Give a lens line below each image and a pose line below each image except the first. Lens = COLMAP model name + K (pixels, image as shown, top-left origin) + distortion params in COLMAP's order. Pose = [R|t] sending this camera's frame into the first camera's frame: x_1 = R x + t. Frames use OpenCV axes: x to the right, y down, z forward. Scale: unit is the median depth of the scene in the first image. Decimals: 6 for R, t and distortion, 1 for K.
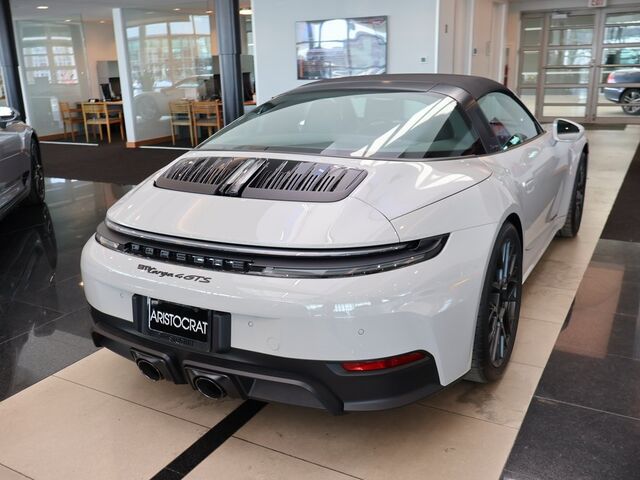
lens RADIAL K [[590.9, 0, 323.6], [0, 590.9, 239.6], [0, 0, 1]] dist [-0.012395, 0.006570]
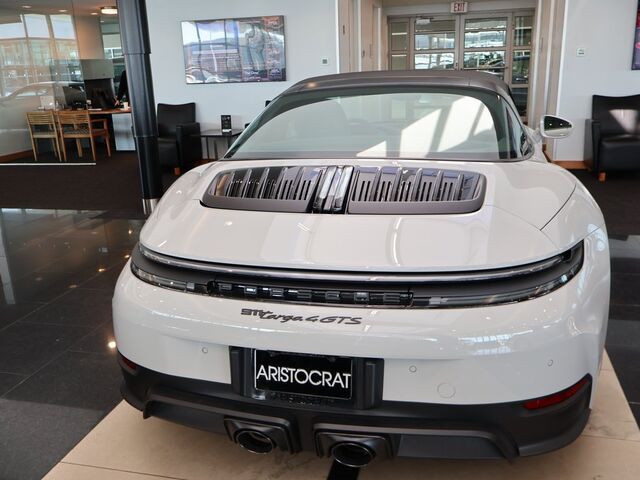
lens RADIAL K [[592.0, 0, 308.4], [0, 592.0, 240.5], [0, 0, 1]] dist [-0.012396, 0.004742]
pose [[0.967400, -0.074754, 0.241968, -0.405403], [0.077287, 0.997008, -0.000978, -0.039204], [-0.241171, 0.019647, 0.970284, 0.223434]]
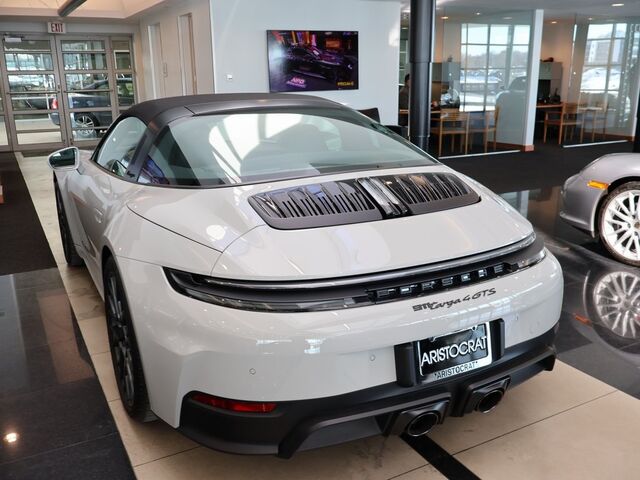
lens RADIAL K [[590.9, 0, 323.6], [0, 590.9, 239.6], [0, 0, 1]] dist [-0.012395, 0.006570]
pose [[0.542039, -0.203201, 0.815416, -1.057043], [0.238585, 0.967608, 0.082531, -0.153530], [-0.805774, 0.149811, 0.572962, 0.589554]]
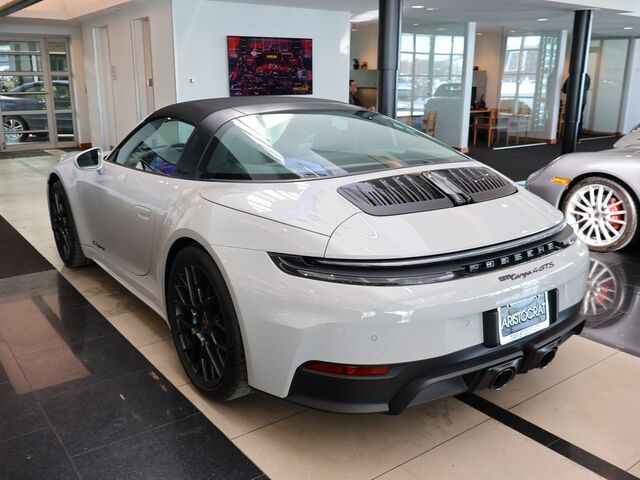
lens RADIAL K [[592.0, 0, 308.4], [0, 592.0, 240.5], [0, 0, 1]] dist [-0.012396, 0.004742]
pose [[0.419777, -0.208950, 0.883248, -1.323366], [0.249813, 0.962152, 0.108889, -0.210359], [-0.872571, 0.174937, 0.456088, 0.802568]]
